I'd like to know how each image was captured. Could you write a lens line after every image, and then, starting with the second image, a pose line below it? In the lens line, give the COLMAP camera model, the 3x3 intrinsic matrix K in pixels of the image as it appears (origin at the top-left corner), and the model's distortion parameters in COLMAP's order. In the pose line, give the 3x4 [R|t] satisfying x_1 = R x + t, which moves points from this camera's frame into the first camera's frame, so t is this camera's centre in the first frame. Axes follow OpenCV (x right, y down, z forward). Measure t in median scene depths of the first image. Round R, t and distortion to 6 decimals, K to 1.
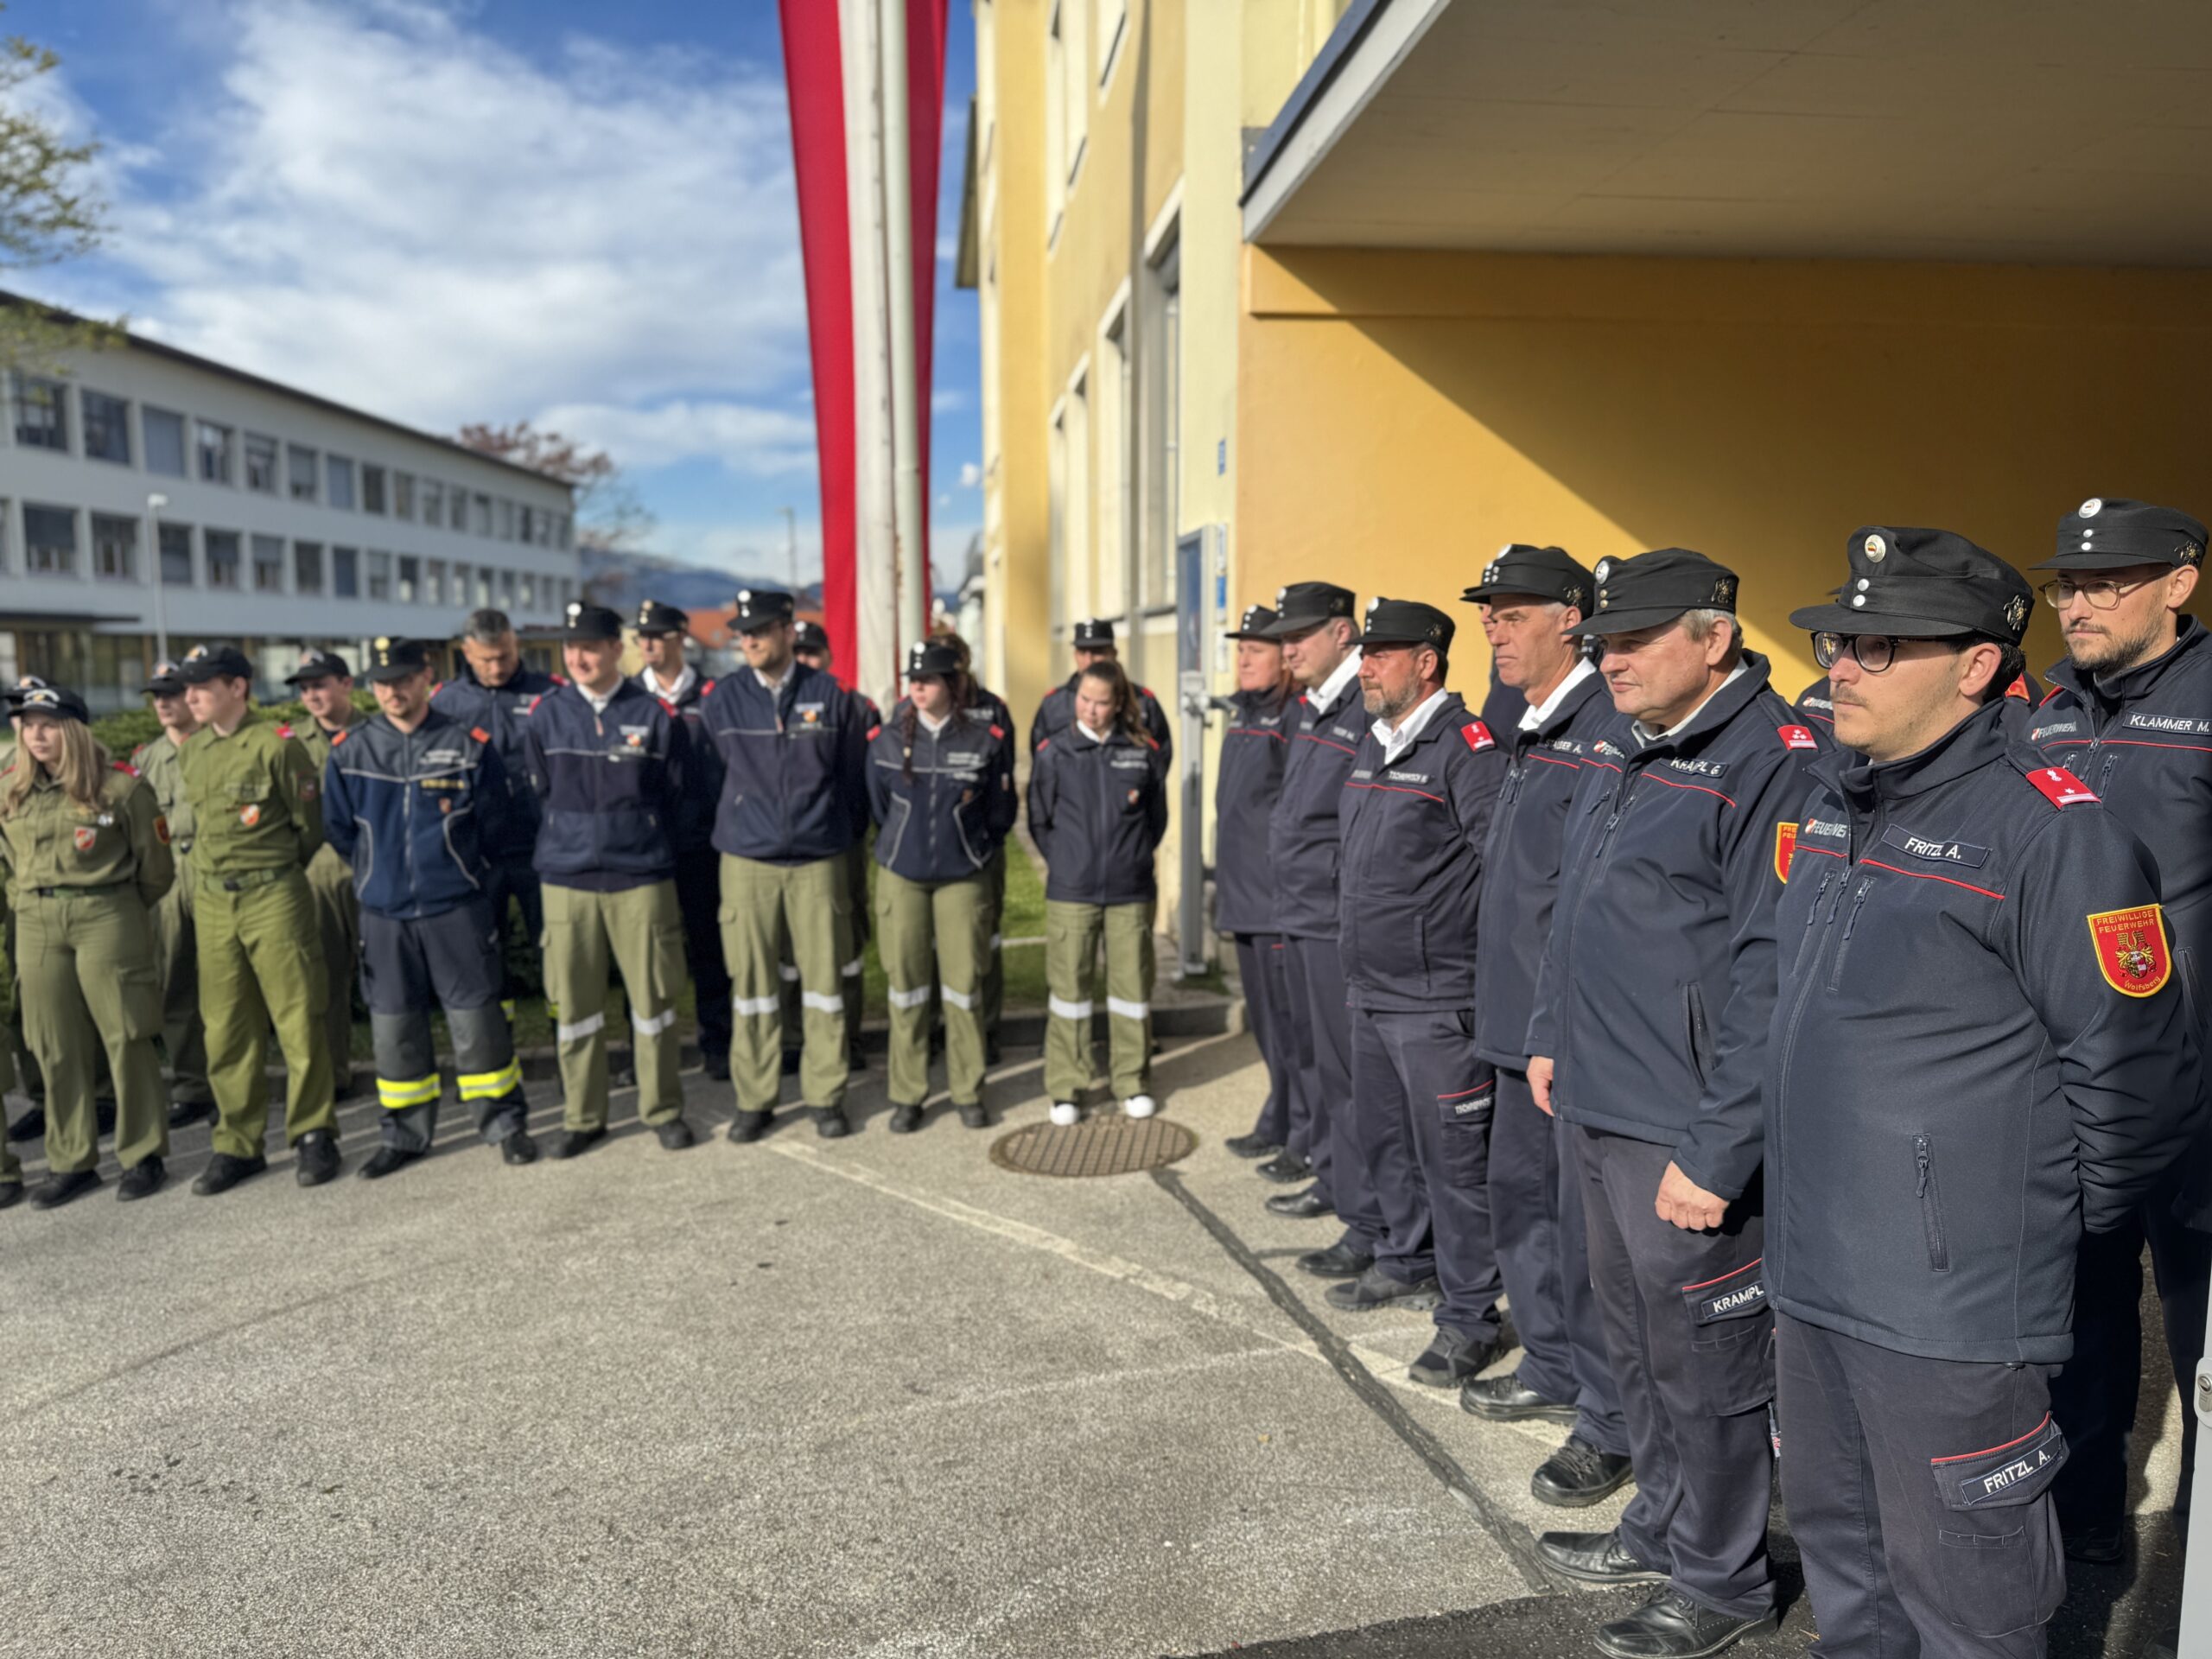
lens RADIAL K [[1564.5, 0, 1106.0], [0, 1564.5, 829.5], [0, 0, 1]] dist [0.135721, -0.200205]
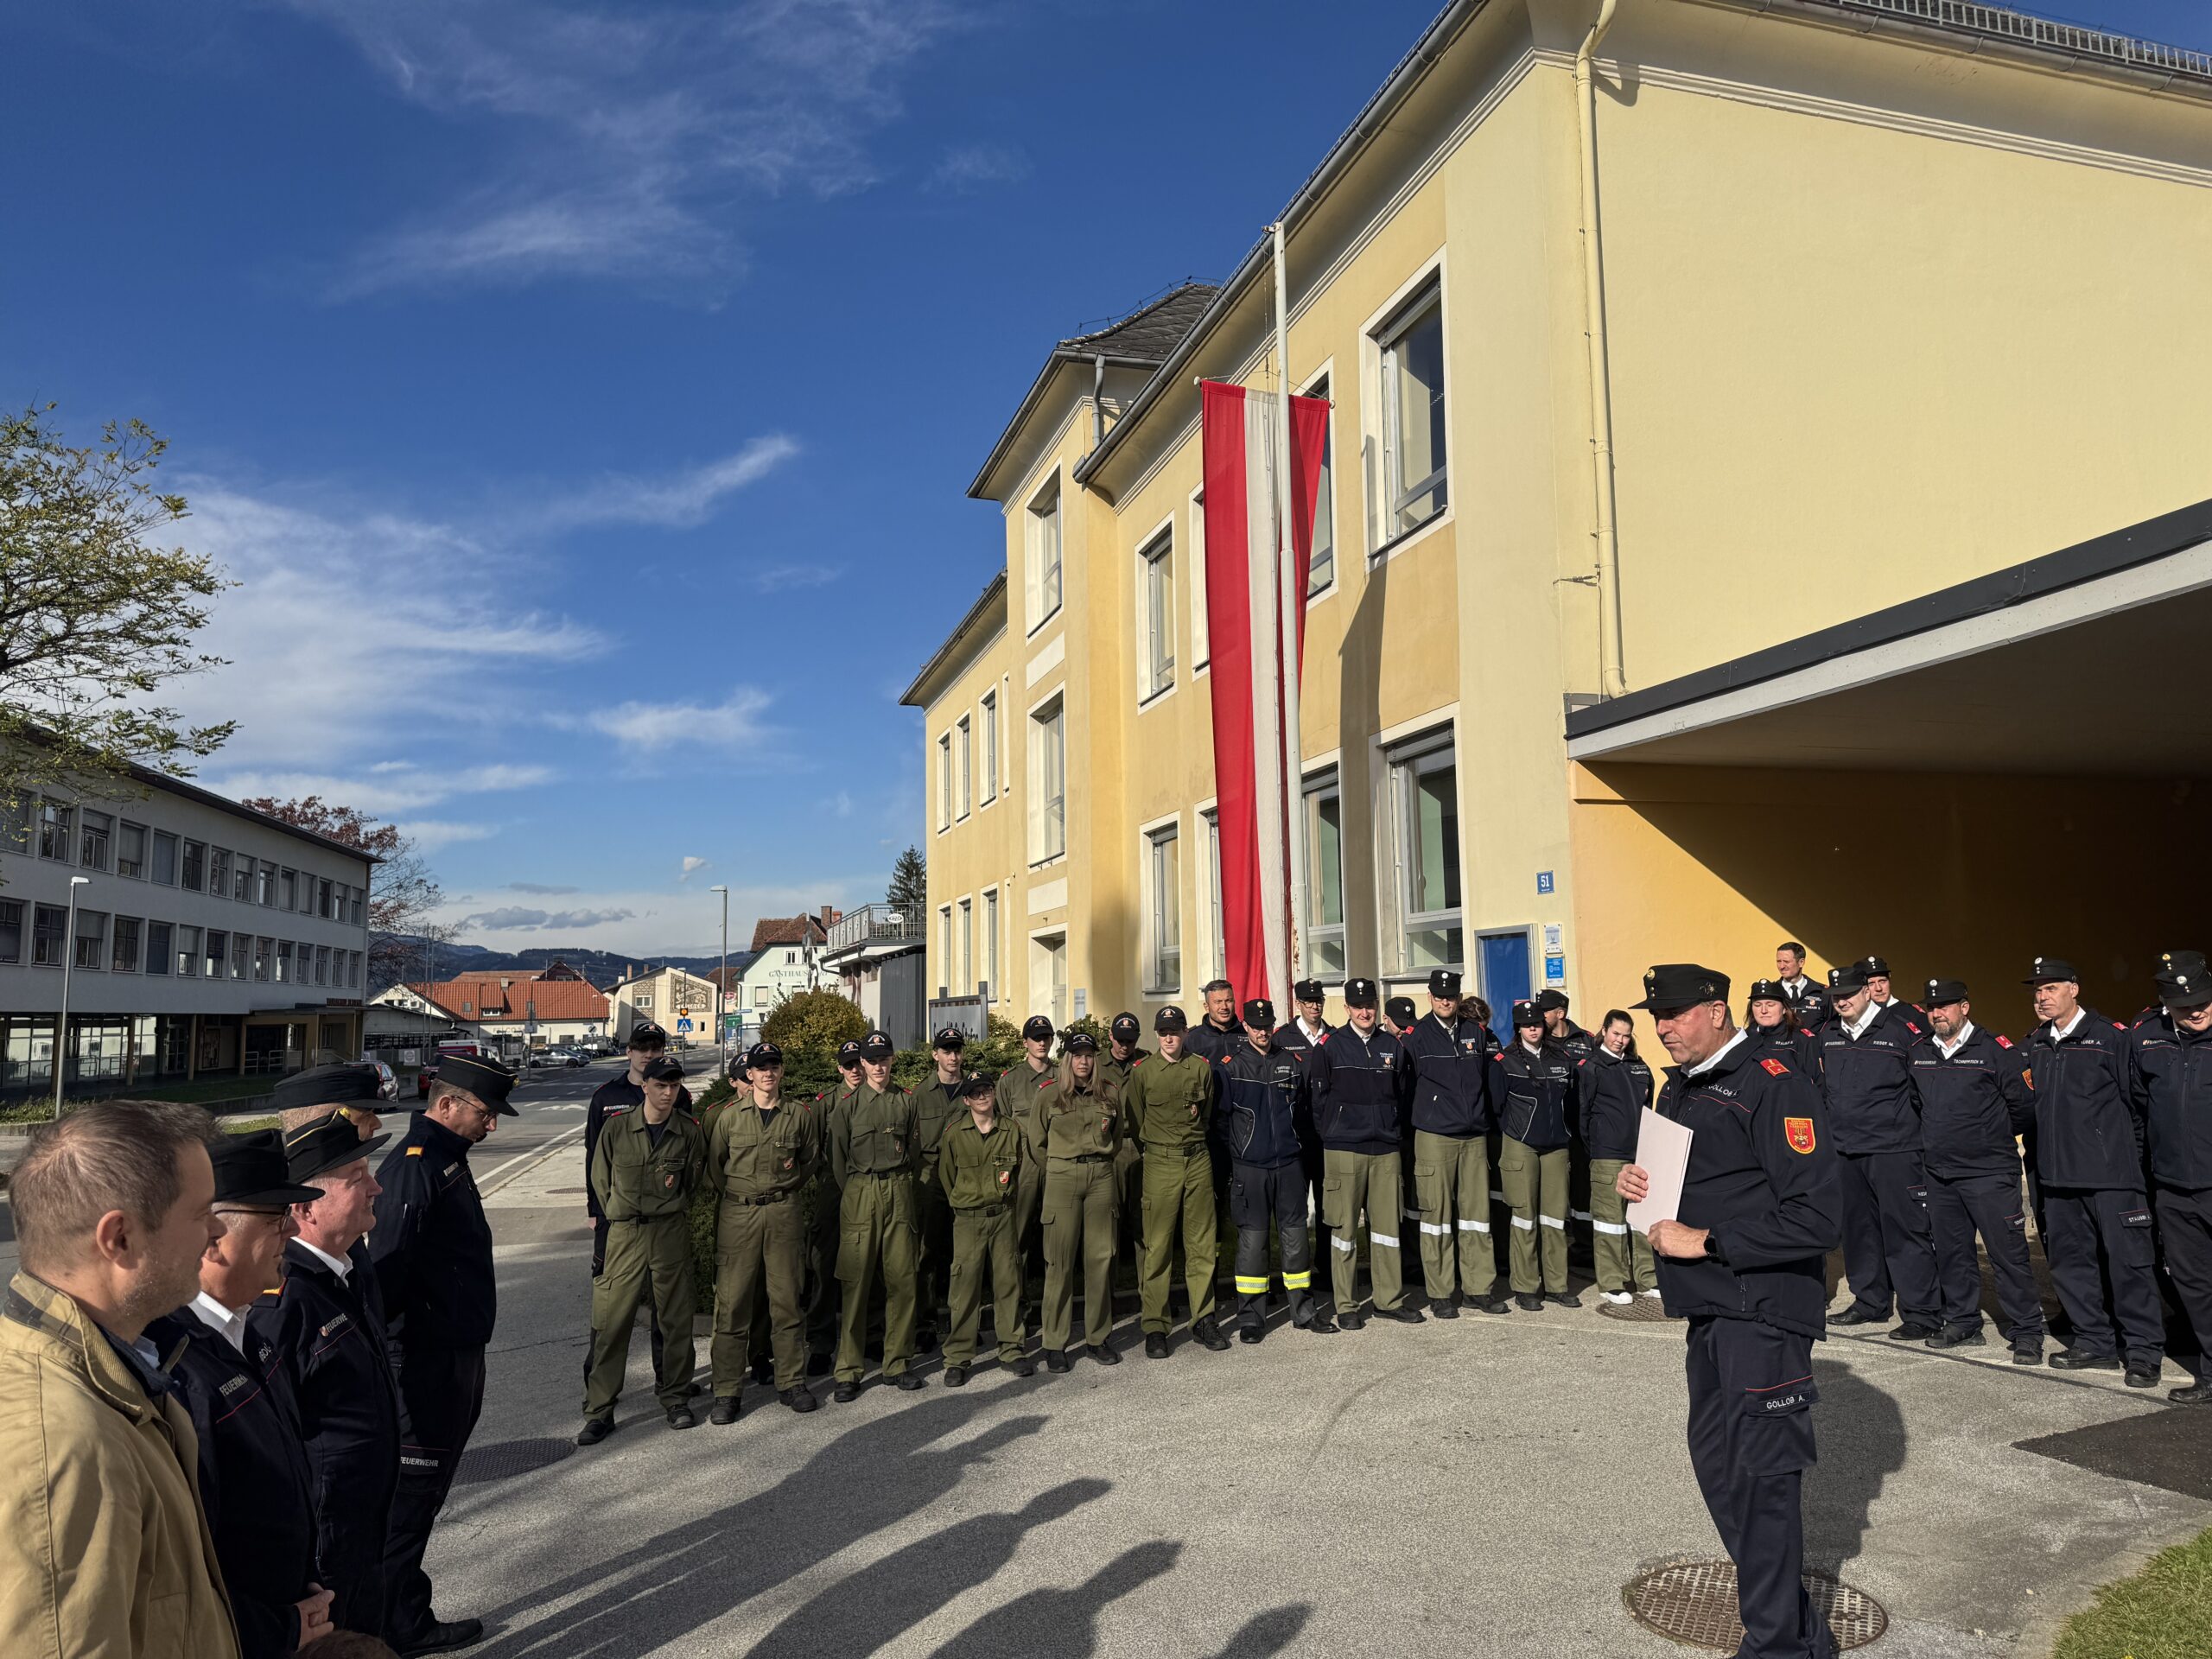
lens RADIAL K [[1564.5, 0, 1106.0], [0, 1564.5, 829.5], [0, 0, 1]] dist [0.135721, -0.200205]
pose [[0.982542, 0.010069, 0.185770, -0.853088], [0.032493, 0.973899, -0.224642, 0.067038], [-0.183183, 0.226757, 0.956570, -0.572908]]
